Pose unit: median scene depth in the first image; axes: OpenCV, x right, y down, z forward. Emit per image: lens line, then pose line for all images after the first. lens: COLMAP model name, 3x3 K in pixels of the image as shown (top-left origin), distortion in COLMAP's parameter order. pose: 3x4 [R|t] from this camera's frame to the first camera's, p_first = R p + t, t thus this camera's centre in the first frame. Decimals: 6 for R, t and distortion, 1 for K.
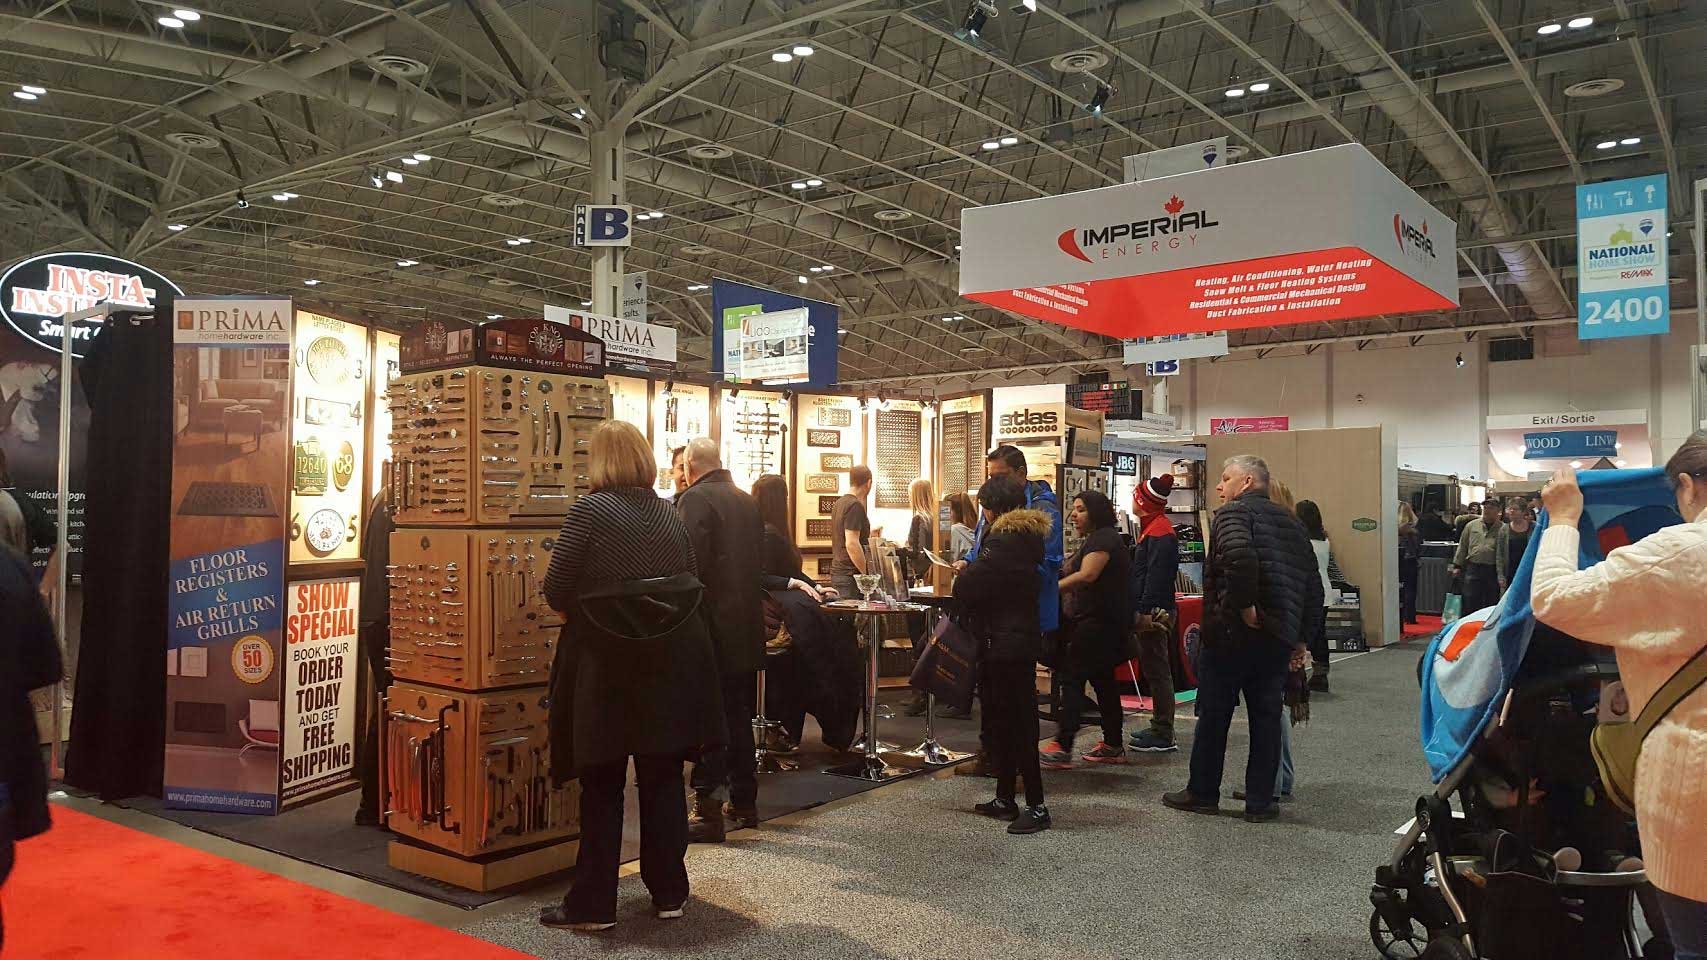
lens RADIAL K [[1415.7, 0, 860.0], [0, 1415.7, 483.4], [0, 0, 1]] dist [0.146046, -0.306313]
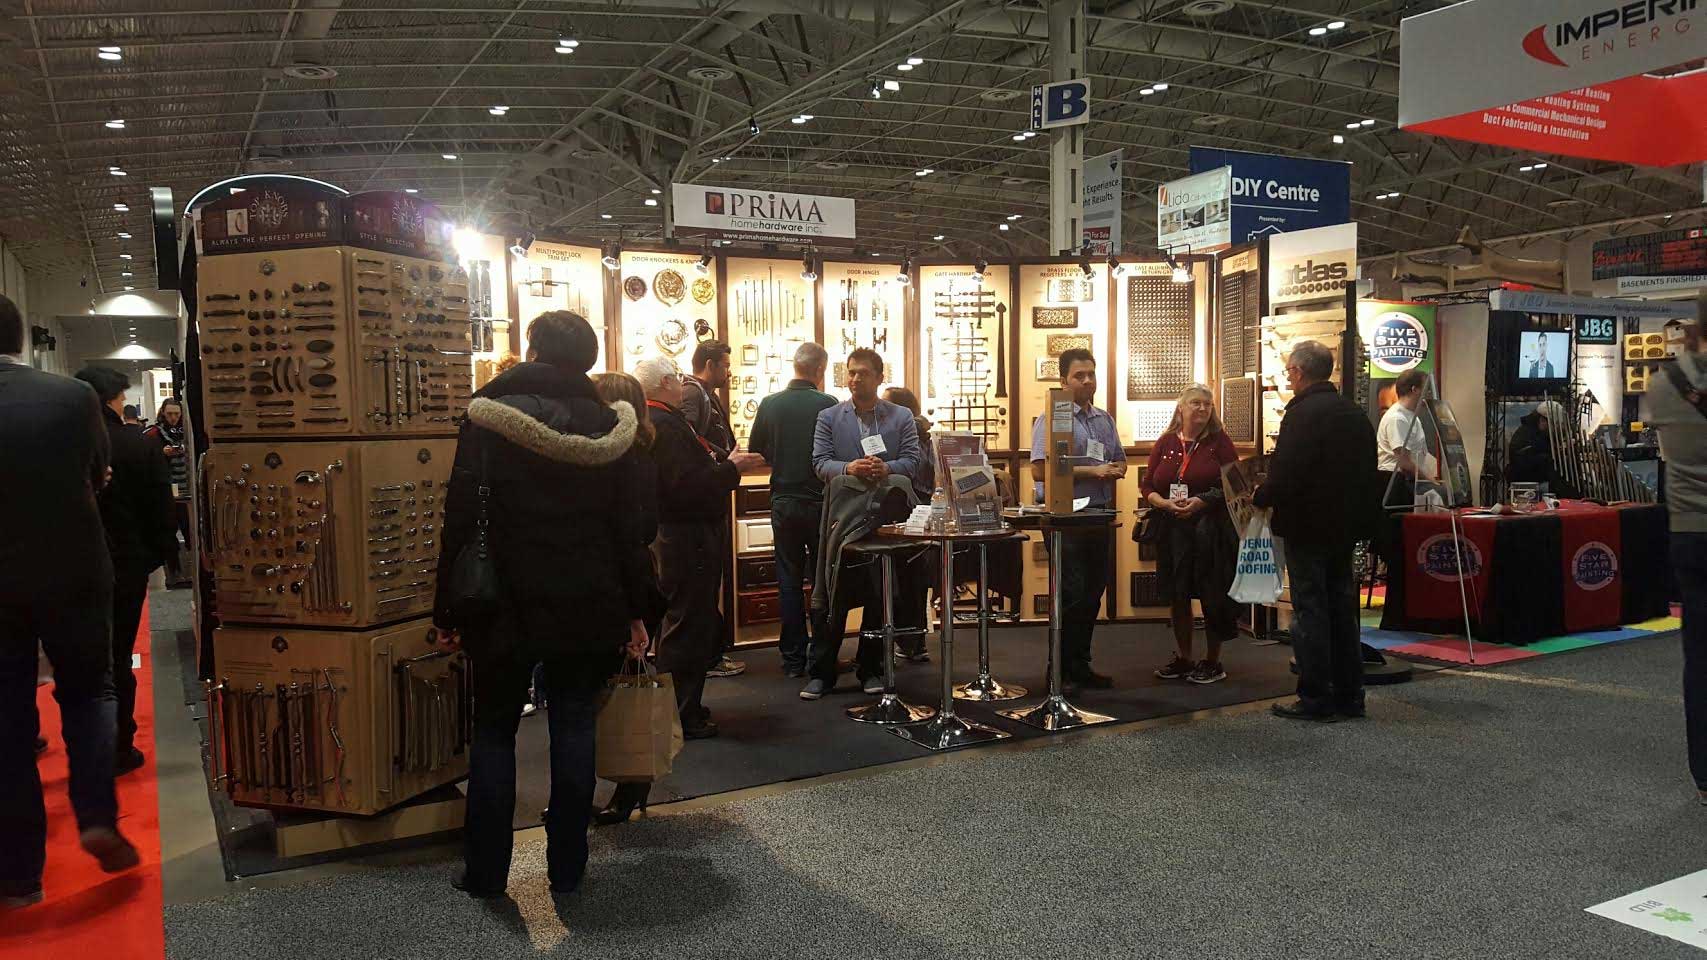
lens RADIAL K [[1369.2, 0, 850.7], [0, 1369.2, 510.1], [0, 0, 1]] dist [0.126354, -0.282579]
pose [[0.897493, 0.003678, -0.441012, 0.098190], [0.037235, 0.995763, 0.084081, 0.003520], [0.439453, -0.091884, 0.893554, 0.101324]]
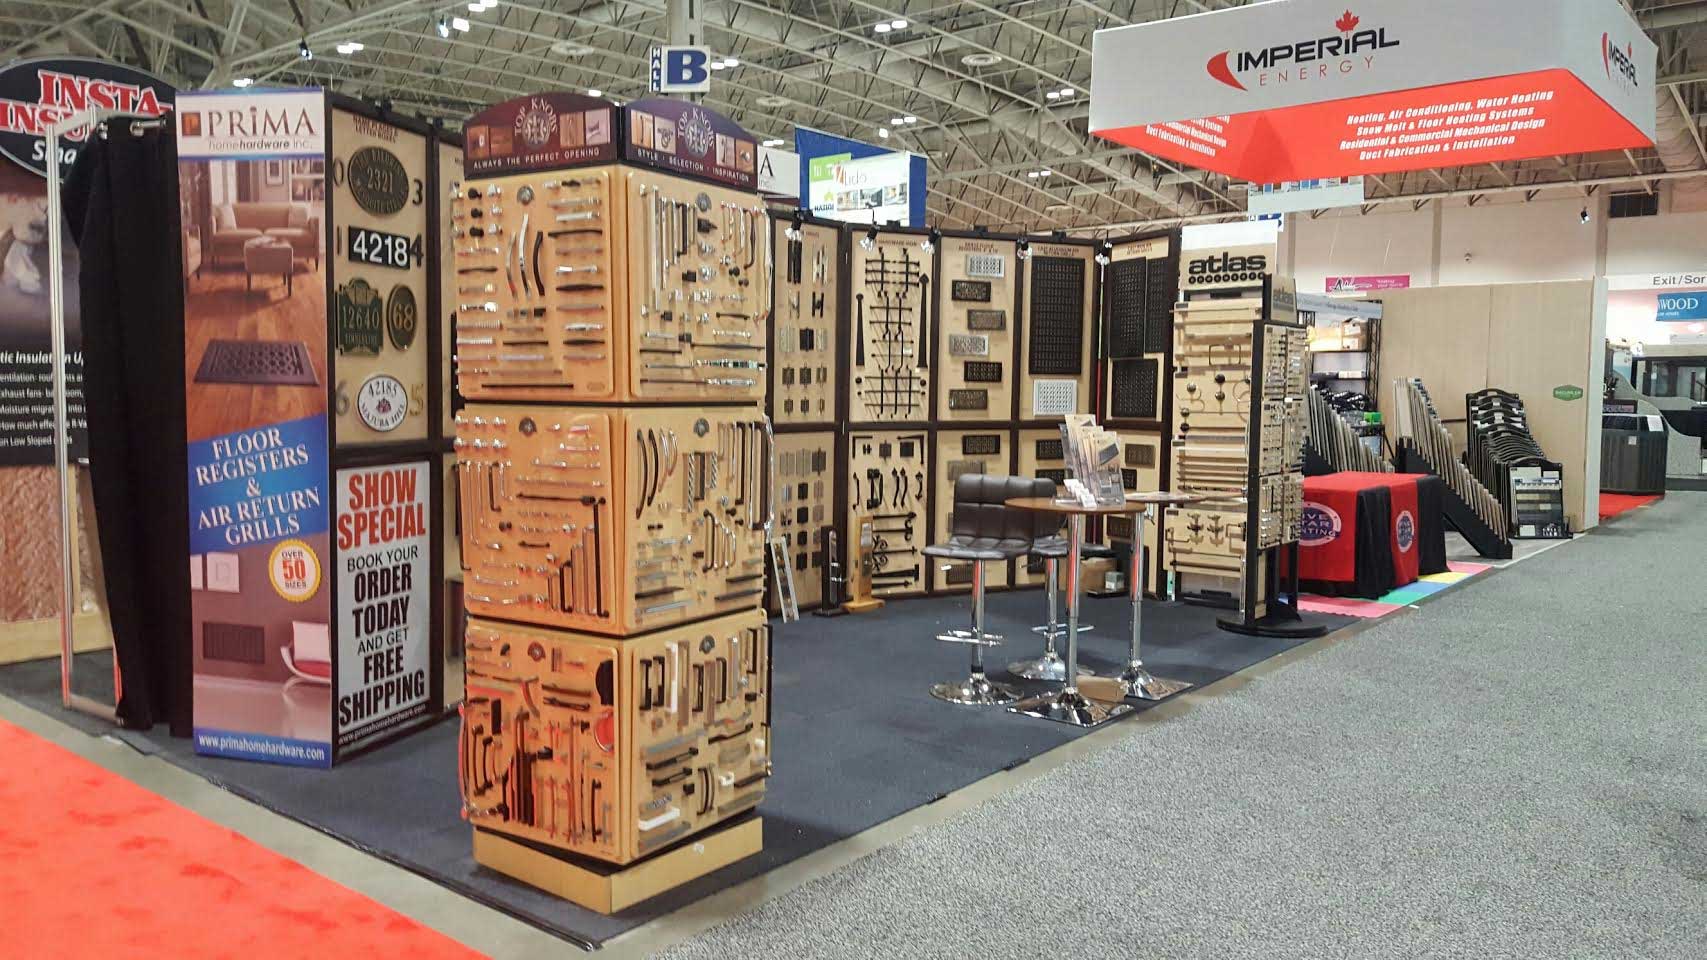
lens RADIAL K [[1369.4, 0, 836.4], [0, 1369.4, 493.5], [0, 0, 1]] dist [0.111399, -0.219351]
pose [[0.998412, 0.005303, -0.056077, -0.026344], [0.000535, 0.994620, 0.103585, 0.001168], [0.056325, -0.103450, 0.993039, 0.082551]]
